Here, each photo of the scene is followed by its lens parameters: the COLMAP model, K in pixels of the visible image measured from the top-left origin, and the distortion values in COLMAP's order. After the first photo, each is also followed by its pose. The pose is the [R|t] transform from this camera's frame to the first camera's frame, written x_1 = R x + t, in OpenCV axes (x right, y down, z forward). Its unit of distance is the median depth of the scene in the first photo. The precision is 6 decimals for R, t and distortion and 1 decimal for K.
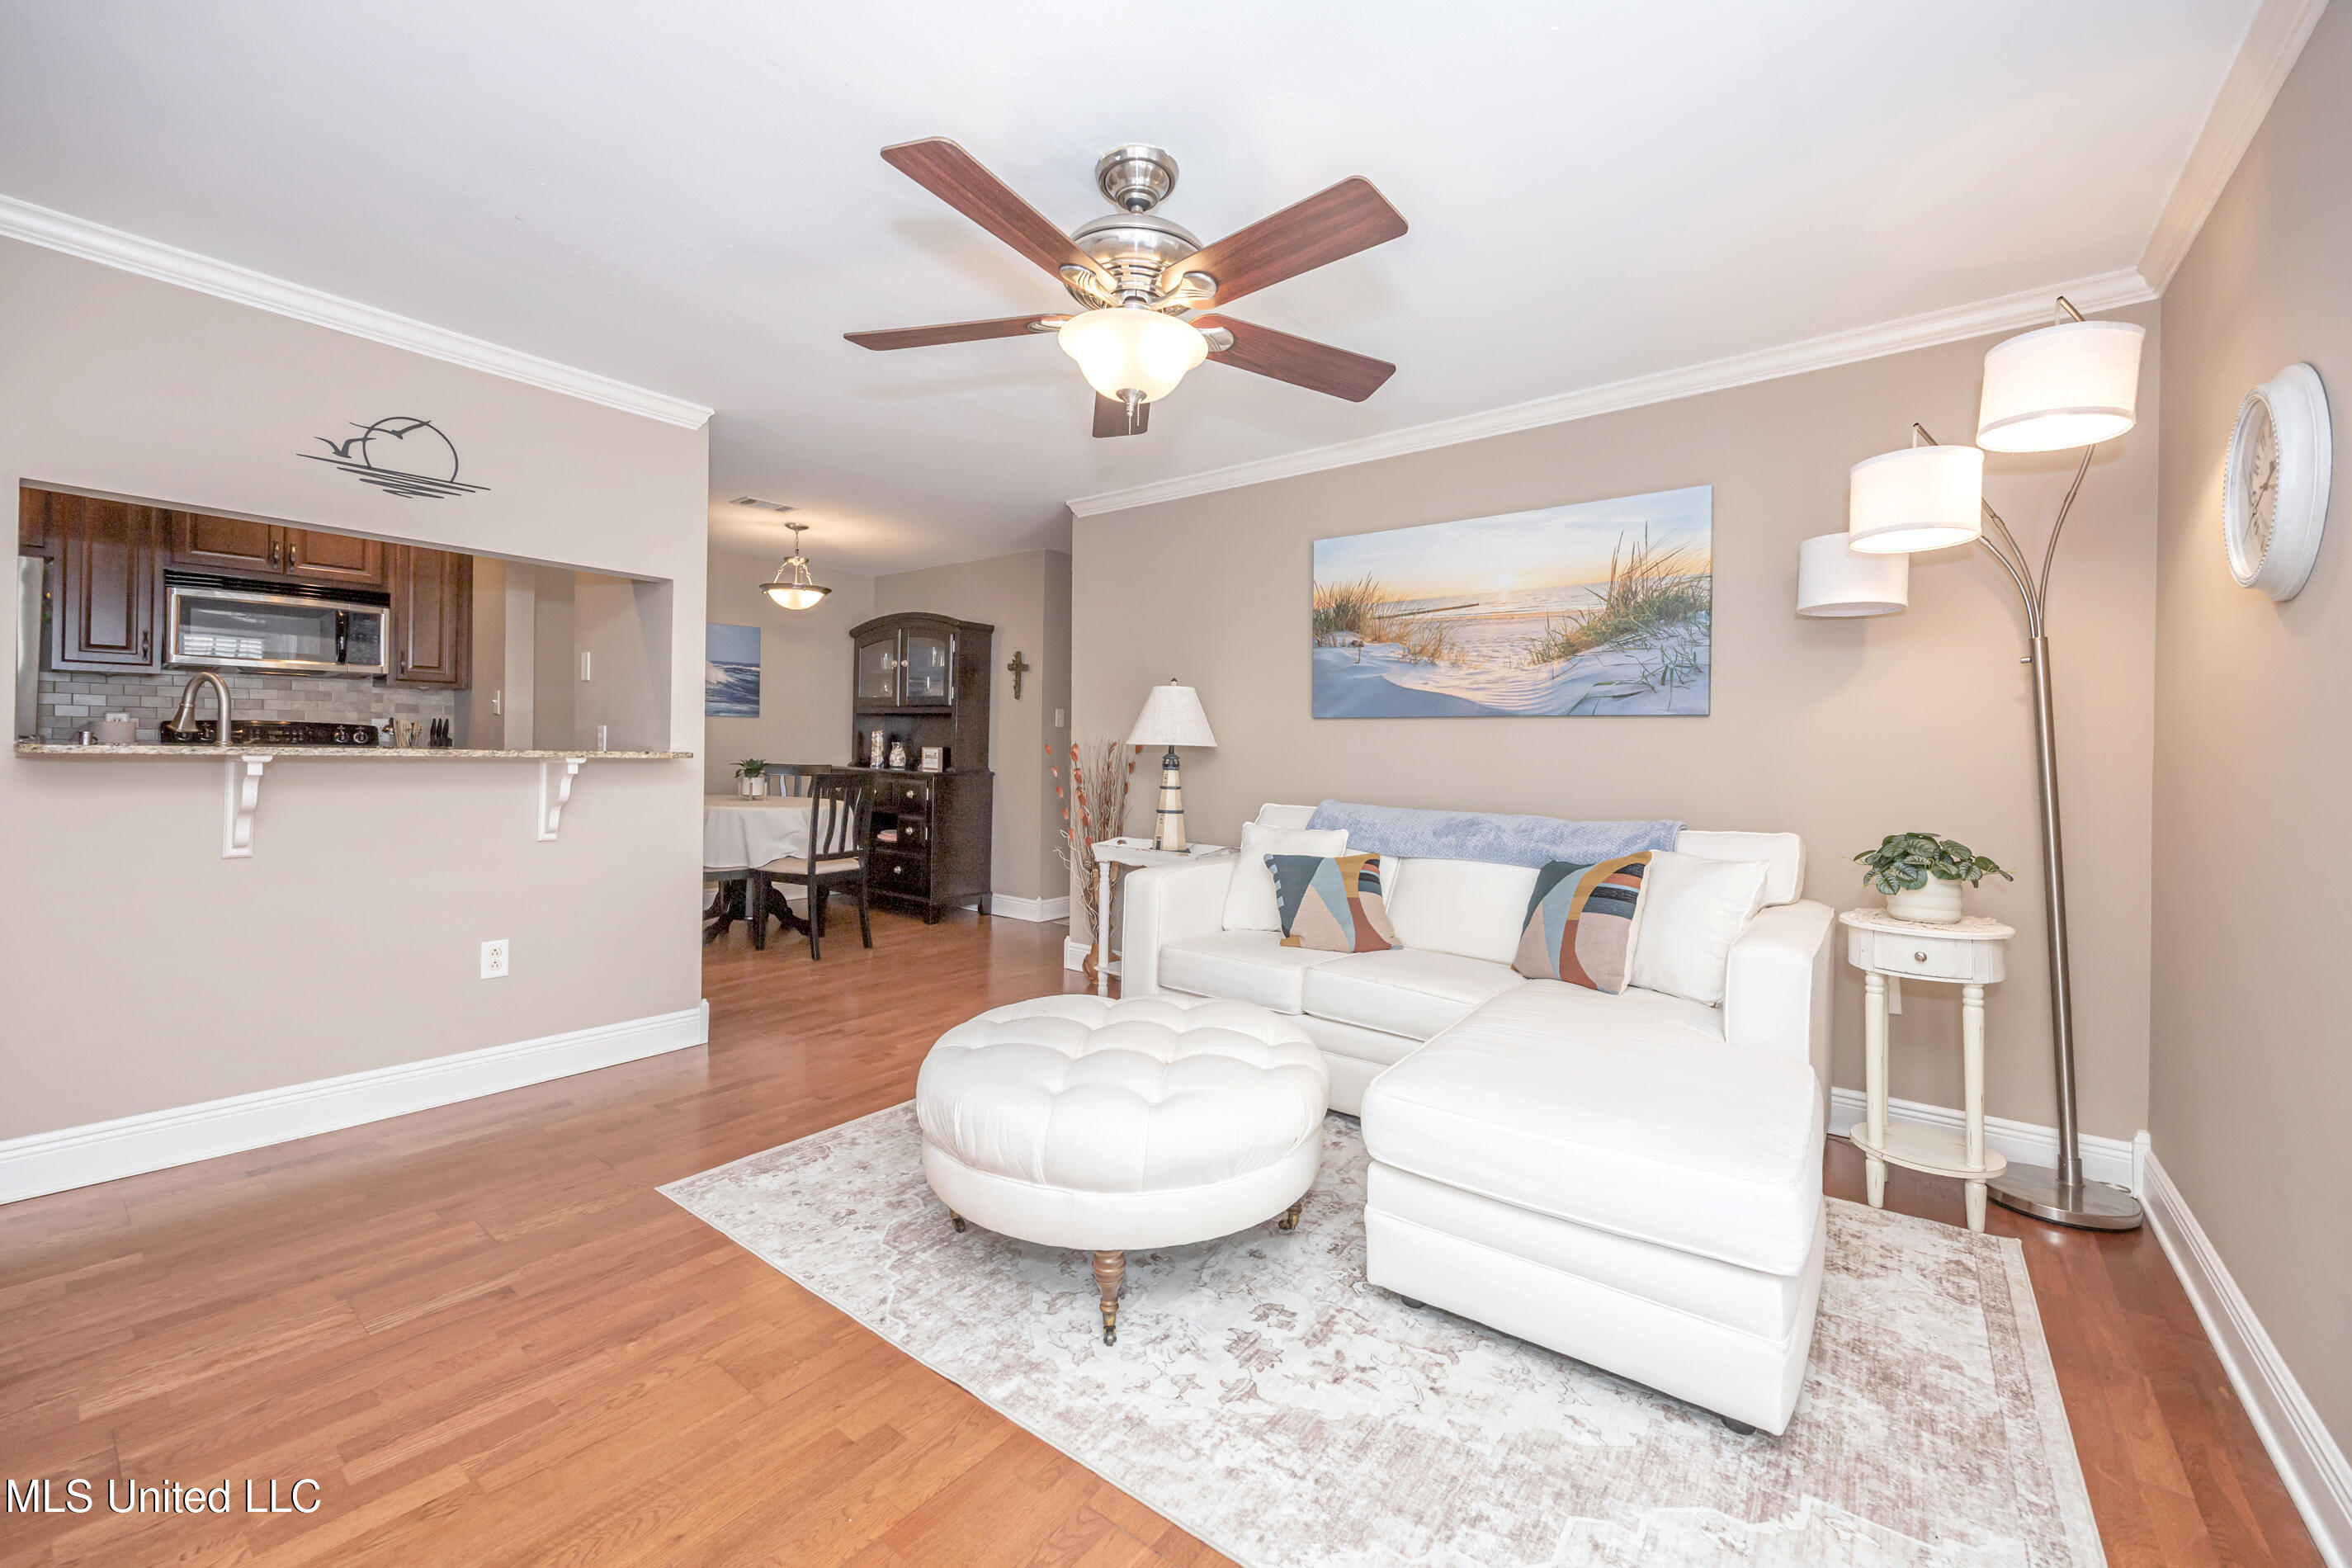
lens RADIAL K [[936.7, 0, 1175.8], [0, 936.7, 739.6], [0, 0, 1]] dist [-0.000083, -0.000041]
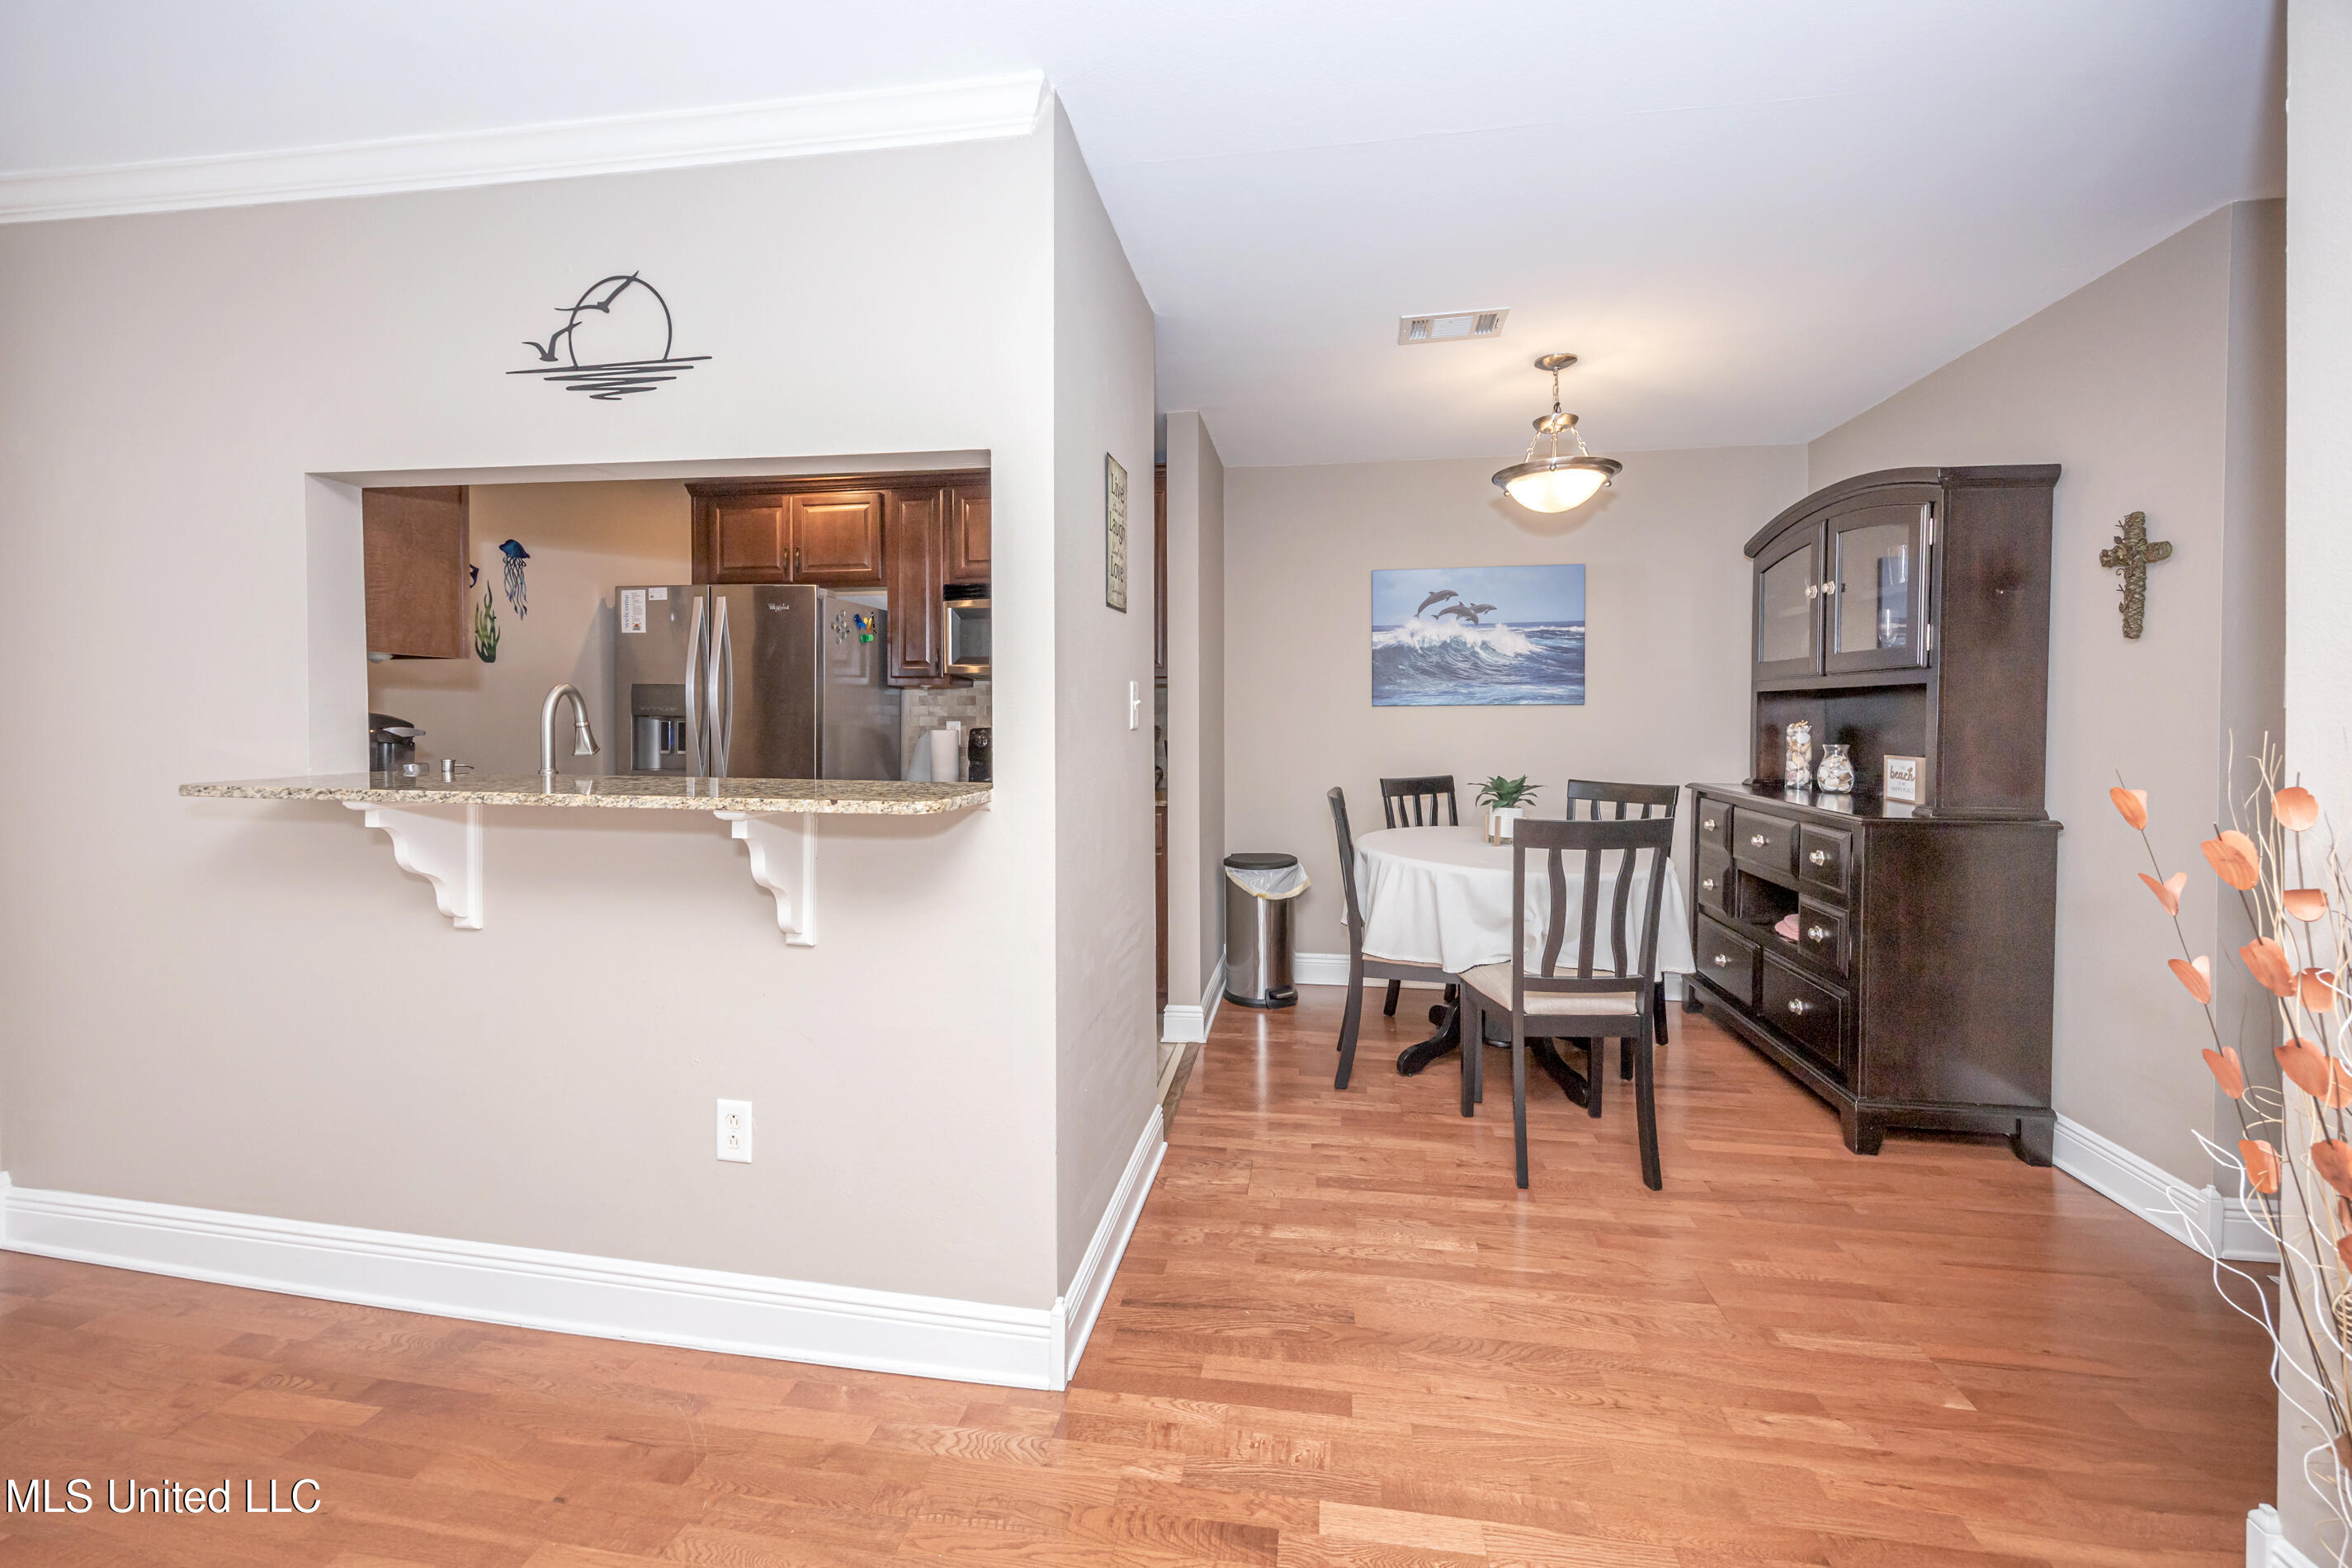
lens RADIAL K [[936.7, 0, 1175.8], [0, 936.7, 739.6], [0, 0, 1]] dist [-0.000083, -0.000041]
pose [[0.490410, 0.002996, -0.871487, -0.027608], [0.012763, 0.999862, 0.010619, -0.011144], [0.871398, -0.016331, 0.490304, 0.475053]]
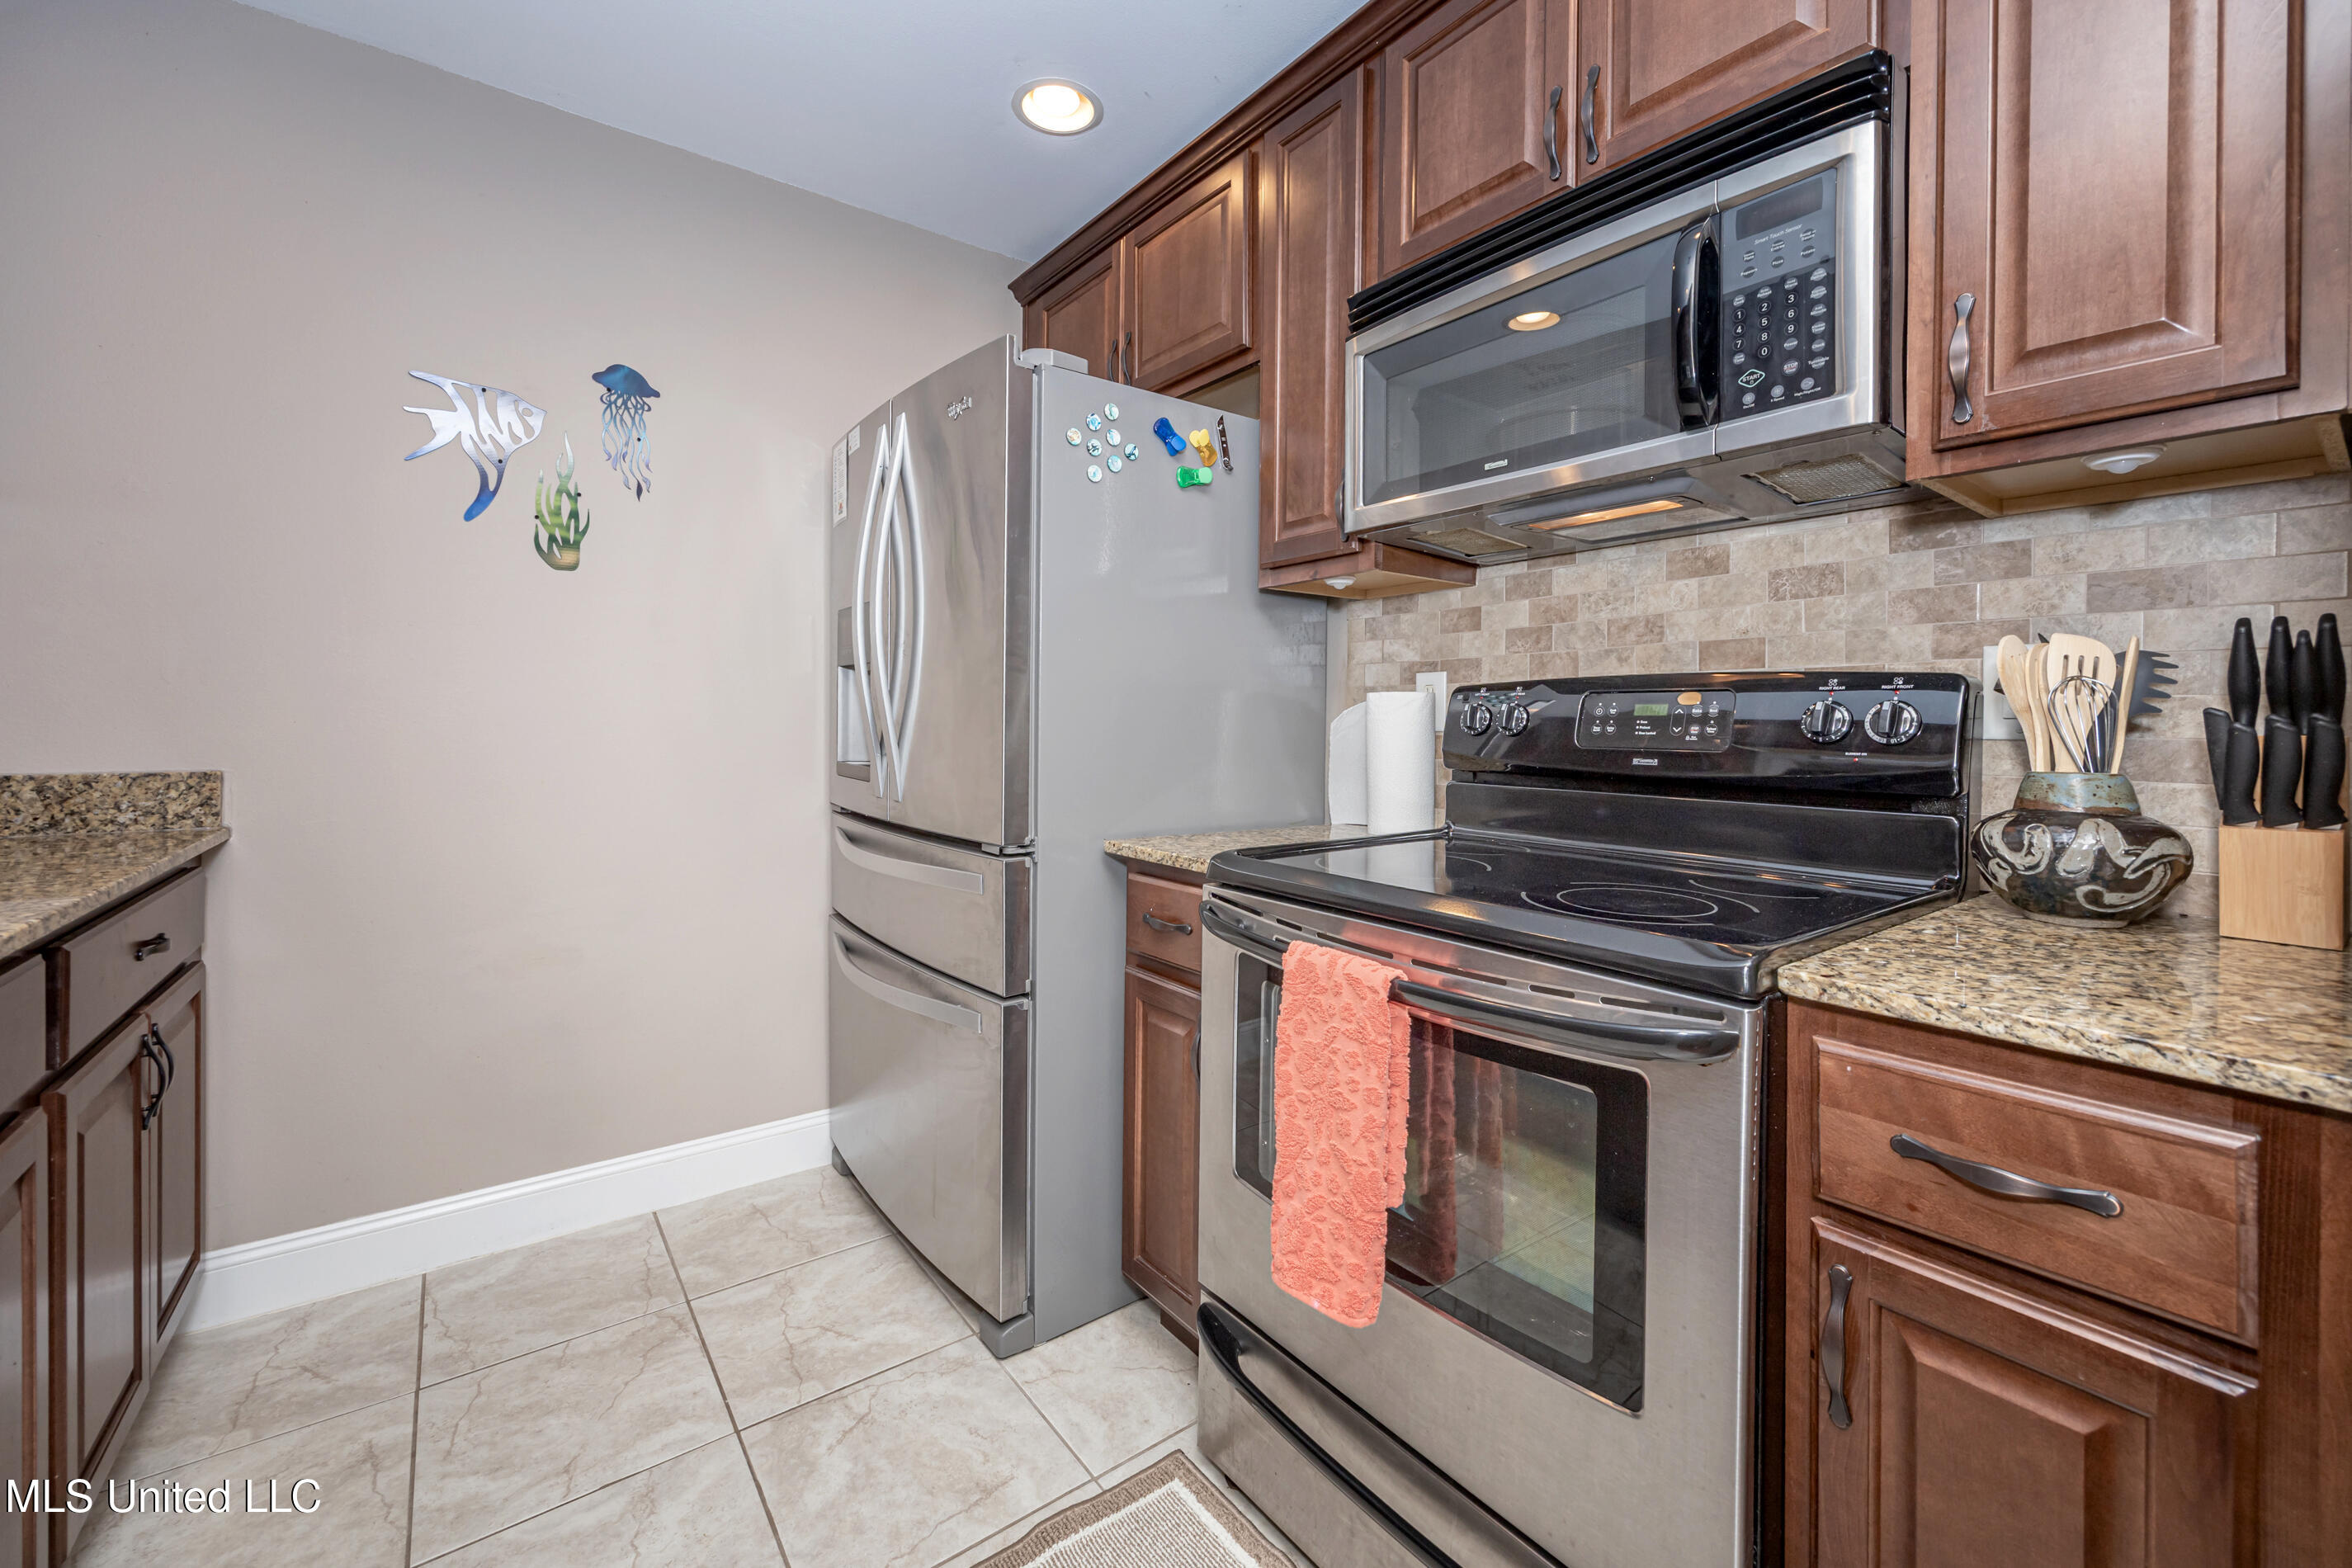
lens RADIAL K [[936.7, 0, 1175.8], [0, 936.7, 739.6], [0, 0, 1]] dist [-0.000083, -0.000041]
pose [[-0.252344, -0.007793, -0.967606, -0.448133], [-0.005033, 0.999965, -0.006742, 0.004601], [0.967624, 0.003169, -0.252375, 0.684287]]
